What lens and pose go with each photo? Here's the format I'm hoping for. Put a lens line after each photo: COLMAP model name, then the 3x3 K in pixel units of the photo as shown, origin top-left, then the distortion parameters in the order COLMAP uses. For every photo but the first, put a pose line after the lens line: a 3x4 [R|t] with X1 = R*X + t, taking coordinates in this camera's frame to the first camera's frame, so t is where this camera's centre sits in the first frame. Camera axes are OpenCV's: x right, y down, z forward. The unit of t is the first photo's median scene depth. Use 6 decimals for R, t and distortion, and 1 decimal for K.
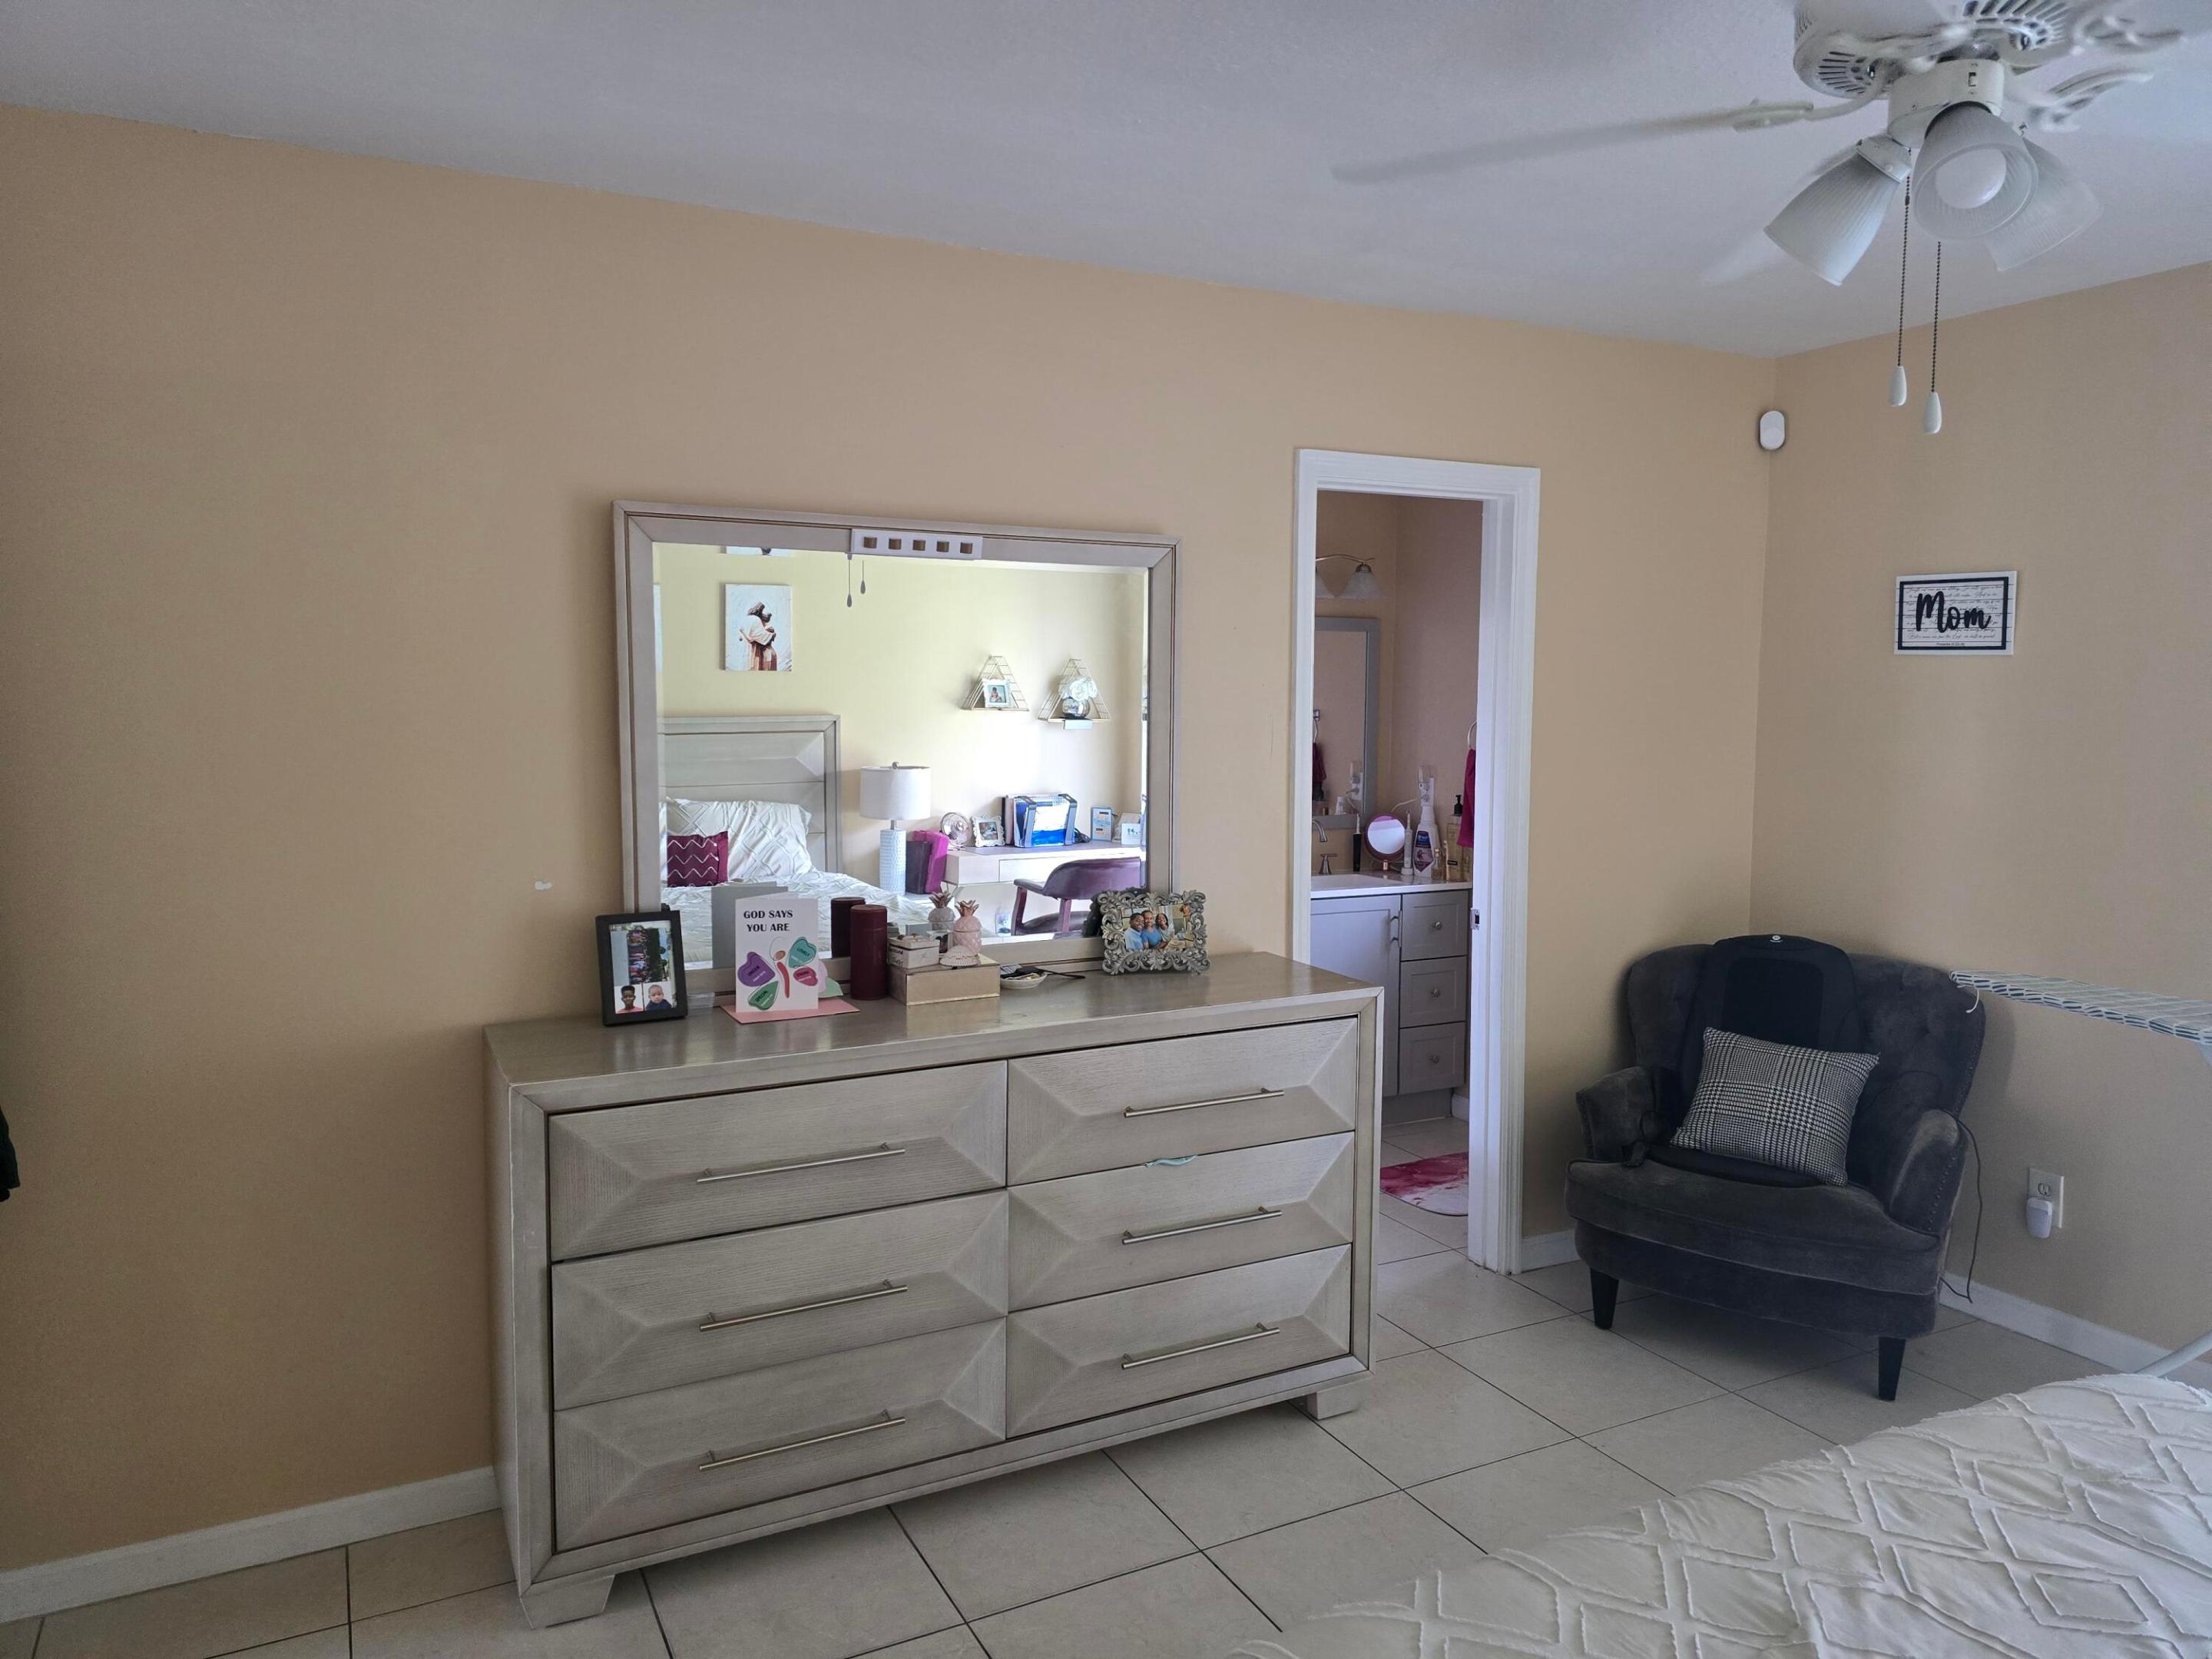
lens RADIAL K [[1488.0, 0, 1100.7], [0, 1488.0, 827.4], [0, 0, 1]] dist [0.001001, -0.001060]
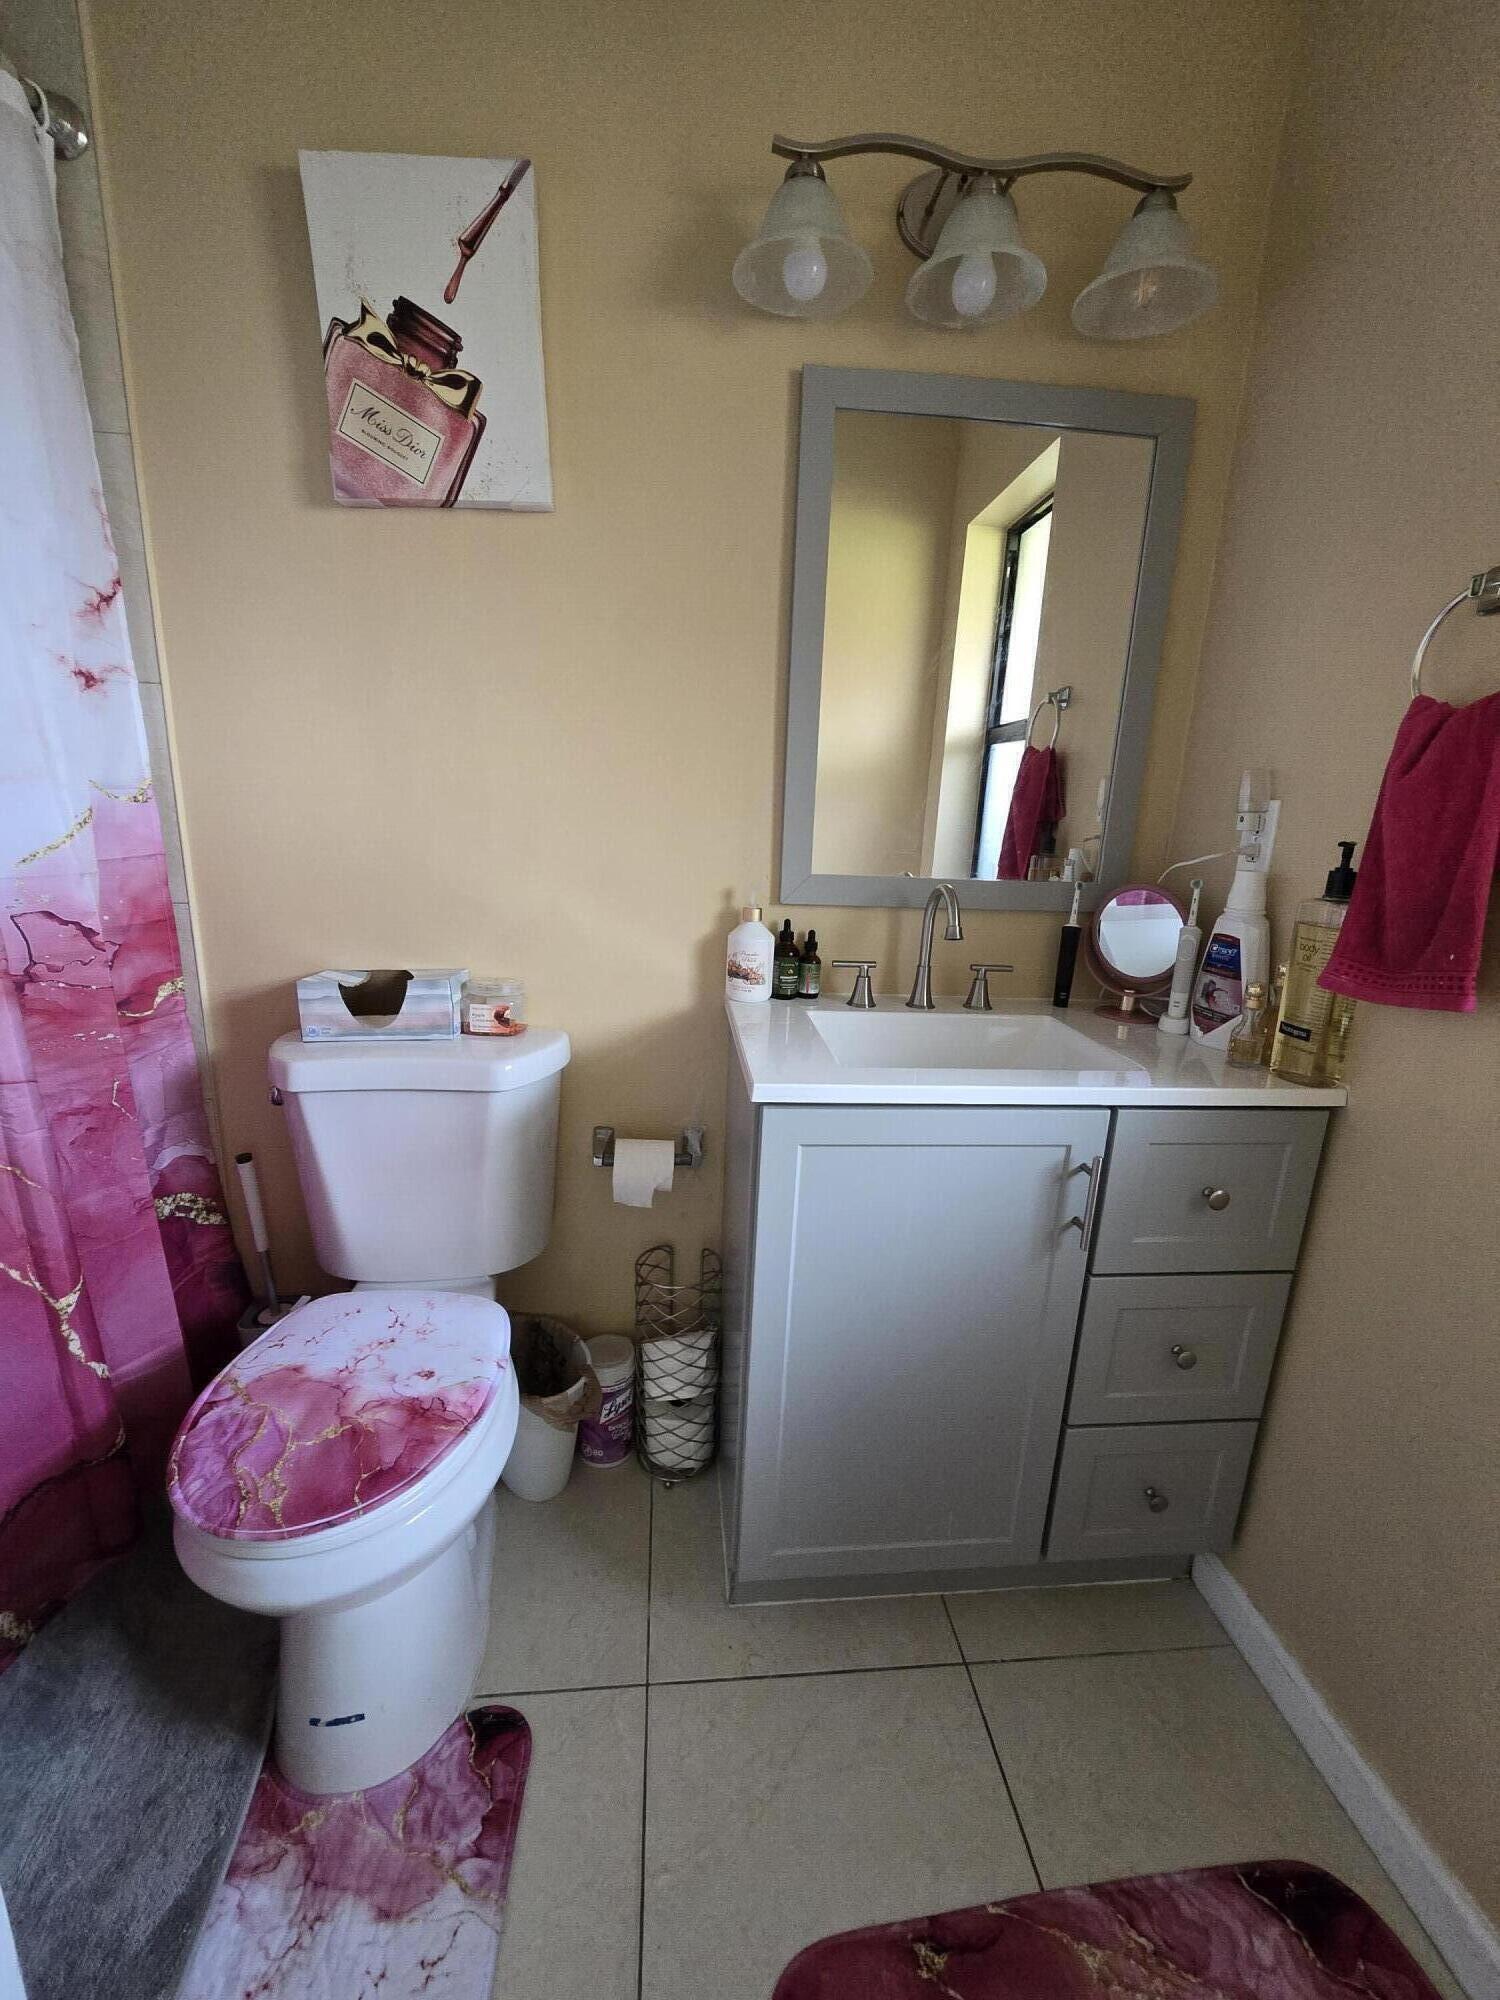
lens RADIAL K [[809.9, 0, 760.9], [0, 809.9, 1014.3], [0, 0, 1]] dist [-0.009728, 0.000143]
pose [[0.926473, 0.124021, -0.355341, 0.180006], [-0.066808, 0.983346, 0.169018, -0.004823], [0.370385, -0.132851, 0.919329, 0.750274]]
